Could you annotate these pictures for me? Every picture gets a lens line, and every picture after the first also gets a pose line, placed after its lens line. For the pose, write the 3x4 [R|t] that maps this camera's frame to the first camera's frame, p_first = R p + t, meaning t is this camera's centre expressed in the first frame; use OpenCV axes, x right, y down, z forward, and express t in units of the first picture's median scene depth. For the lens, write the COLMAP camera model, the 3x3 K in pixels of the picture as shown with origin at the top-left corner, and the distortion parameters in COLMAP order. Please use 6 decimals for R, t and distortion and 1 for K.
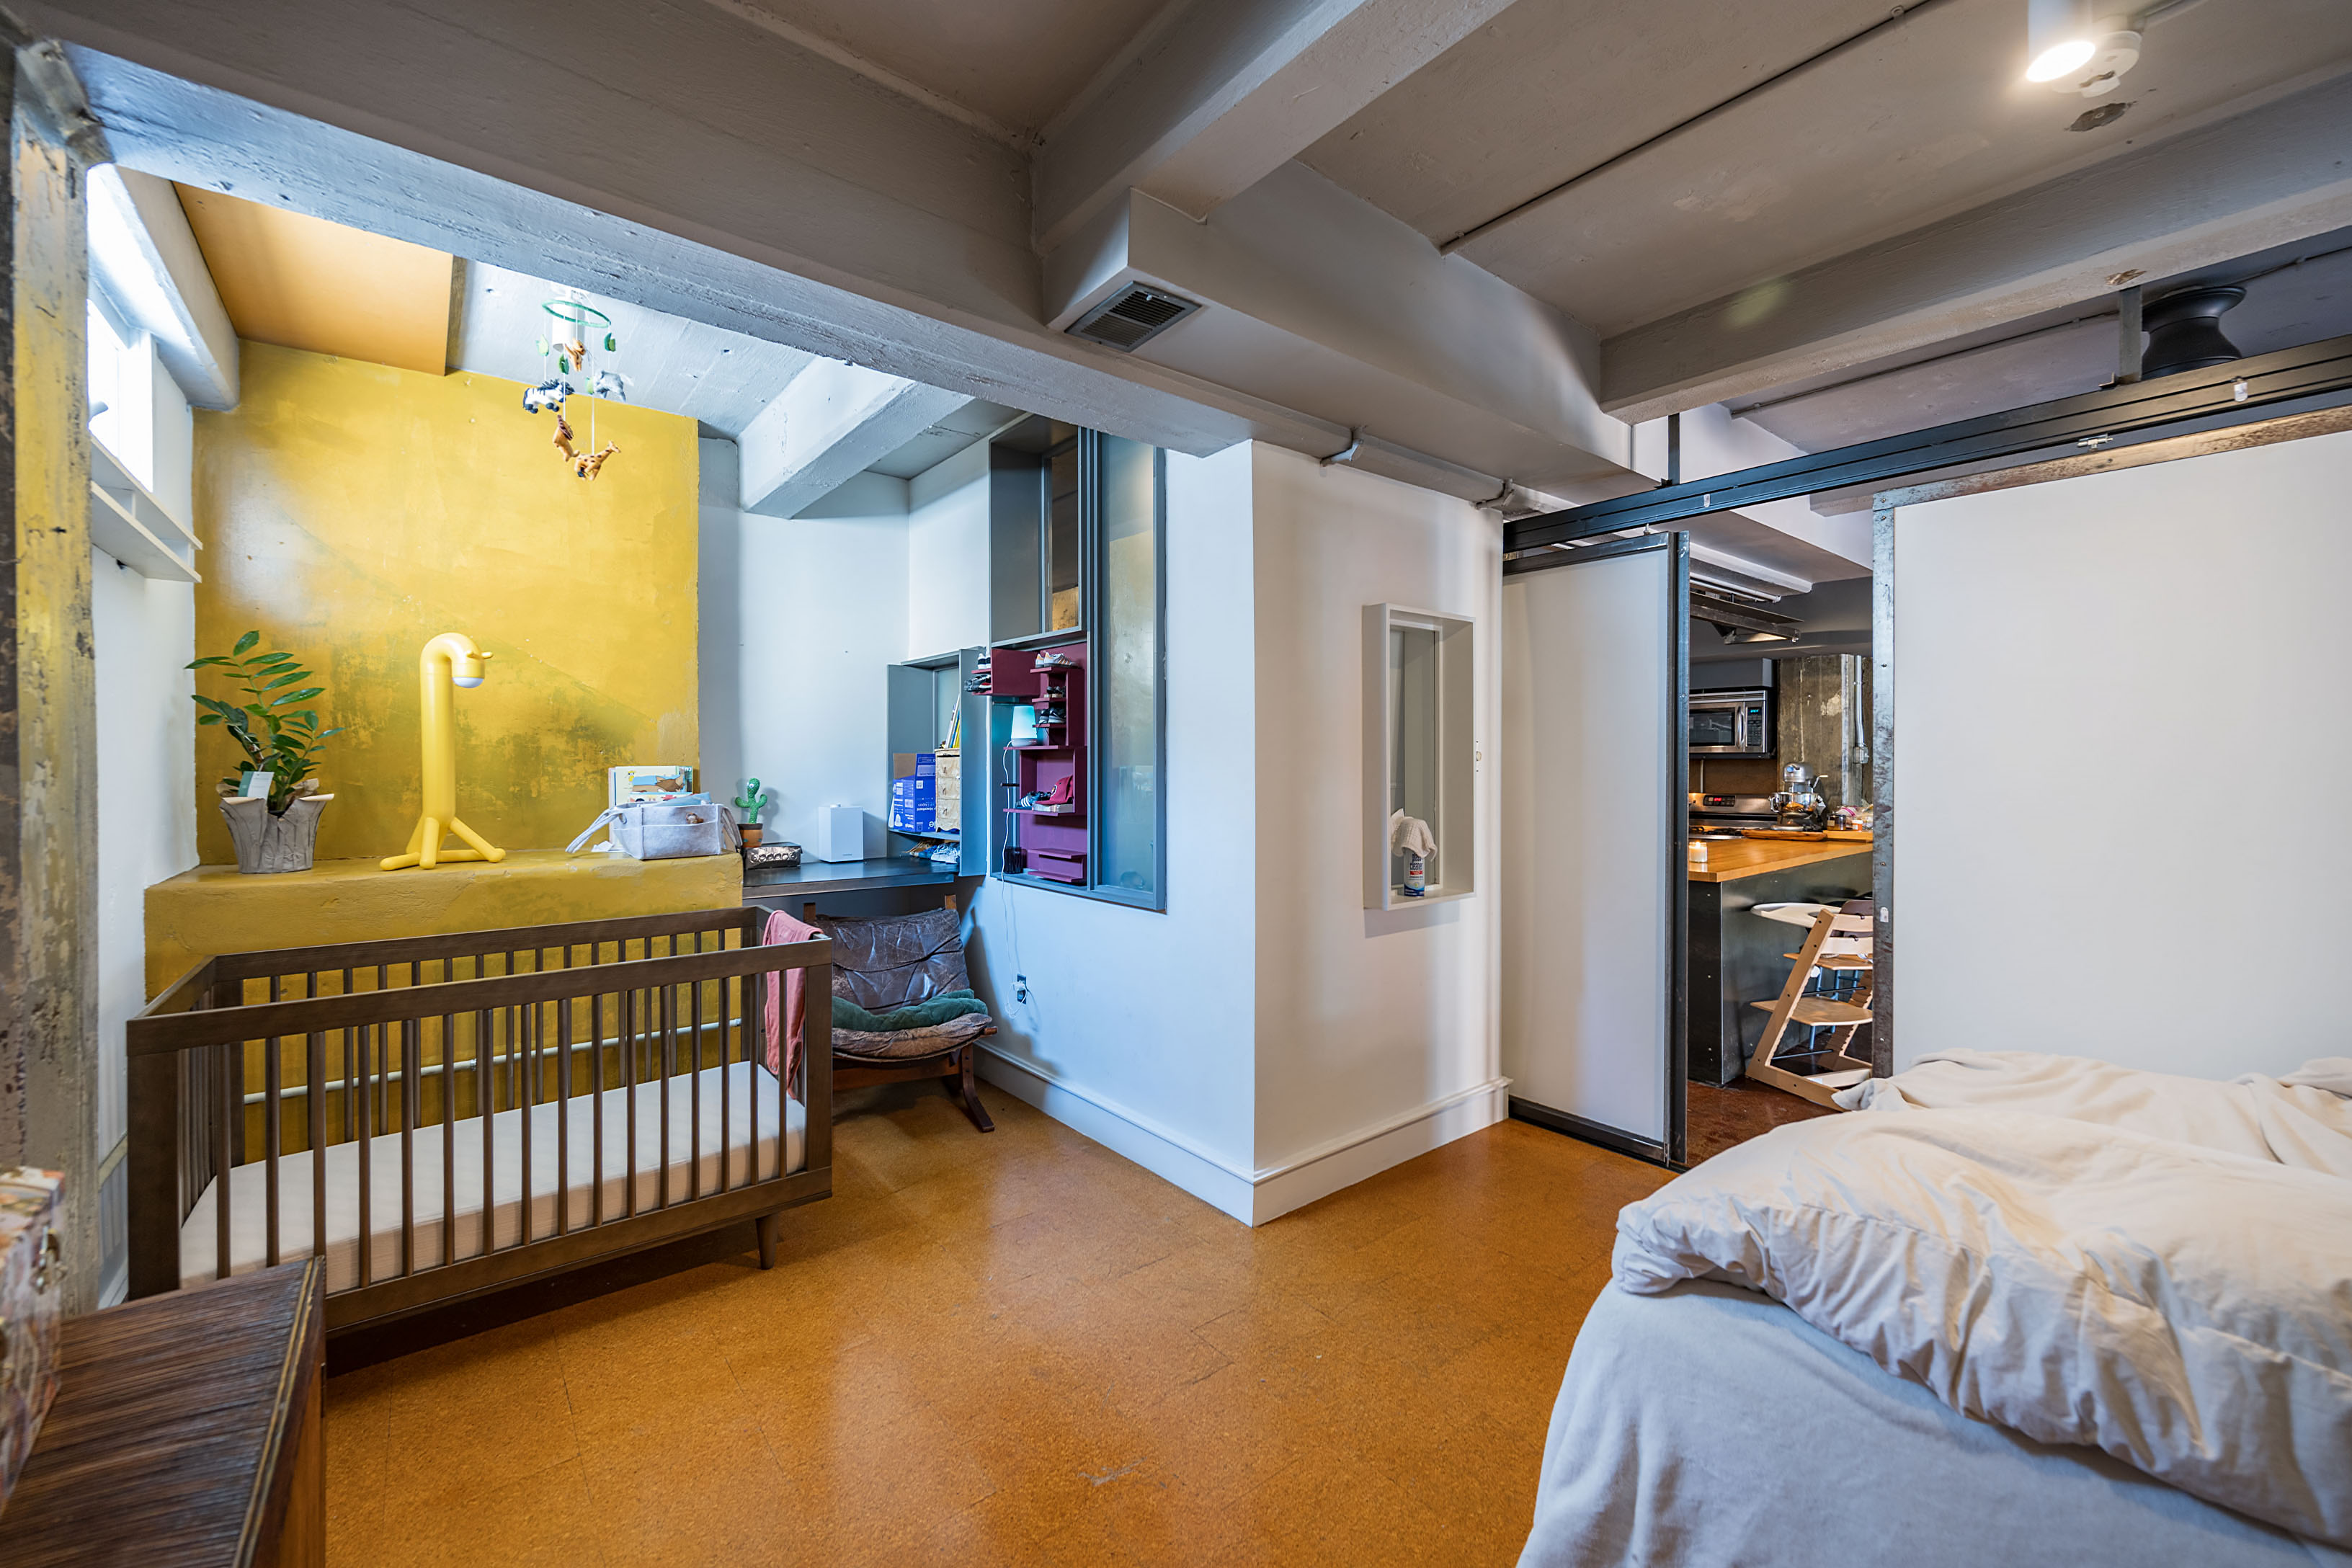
lens RADIAL K [[939.9, 0, 1192.9], [0, 939.9, 759.9], [0, 0, 1]] dist [0.005794, -0.000122]
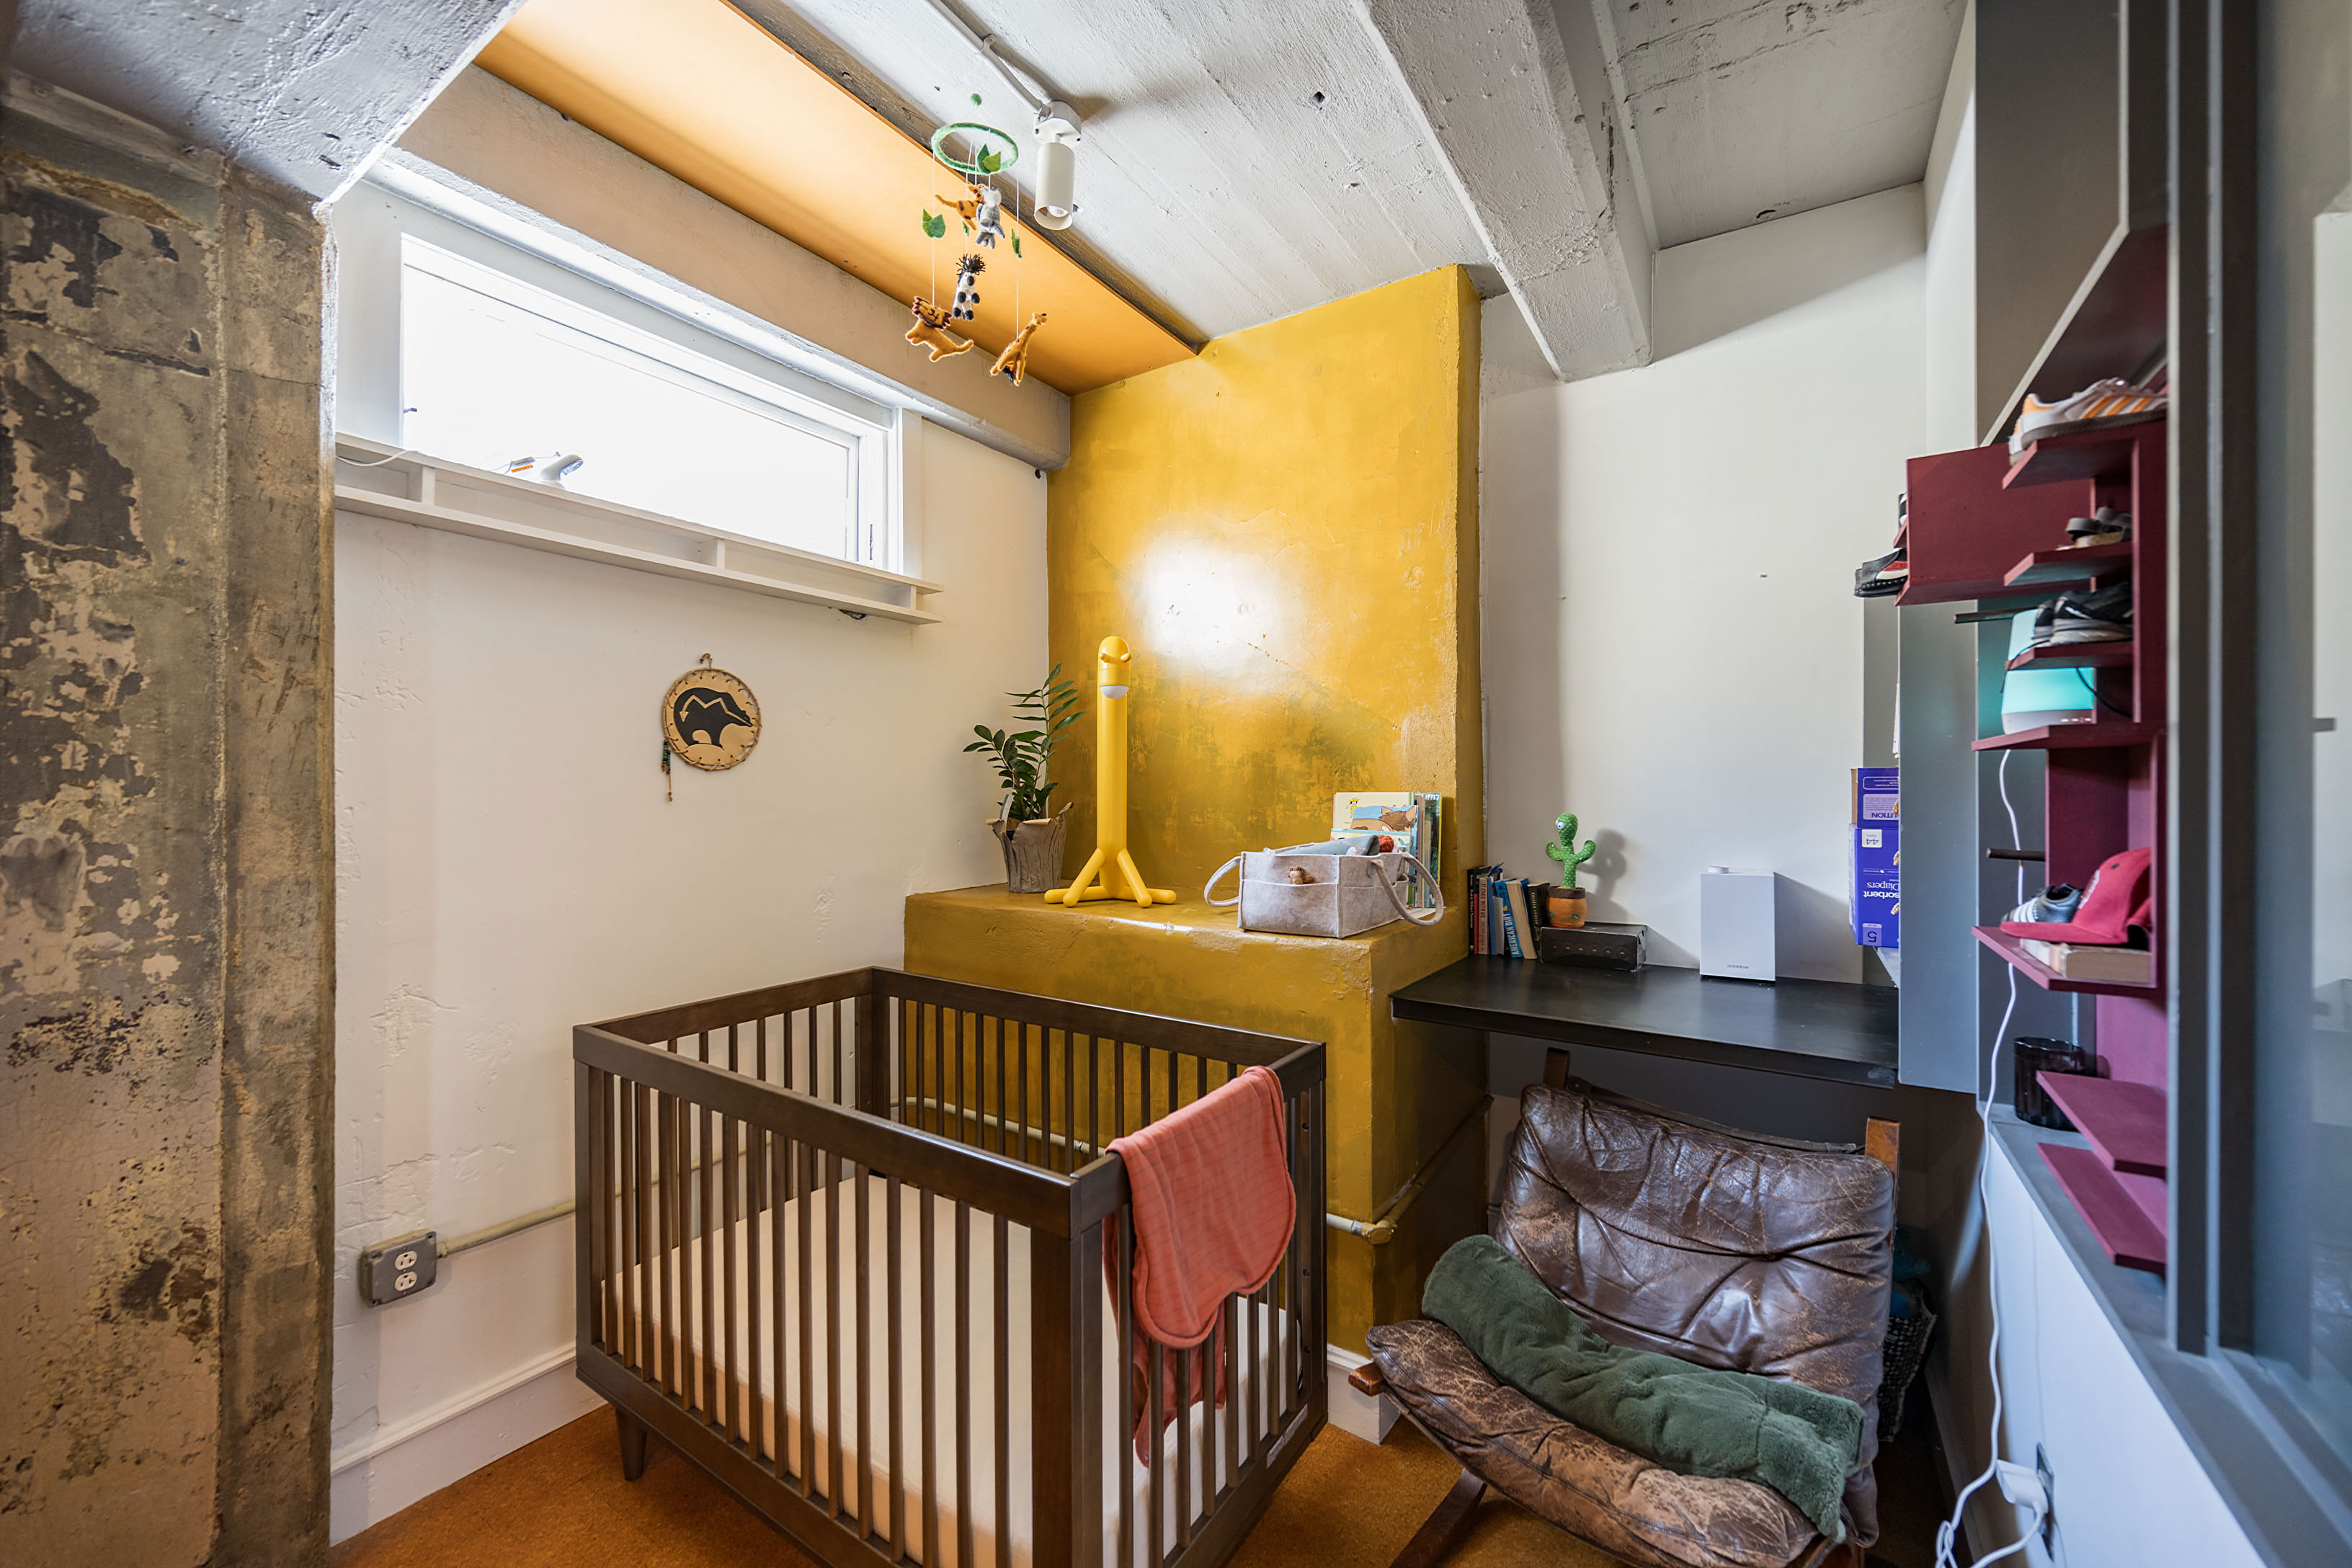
lens RADIAL K [[939.9, 0, 1160.6], [0, 939.9, 780.6], [0, 0, 1]] dist [0.005794, -0.000122]
pose [[0.274293, -0.003510, -0.961640, 0.052539], [0.000008, 0.999993, -0.003648, 0.000551], [0.961646, 0.000993, 0.274291, 0.679757]]
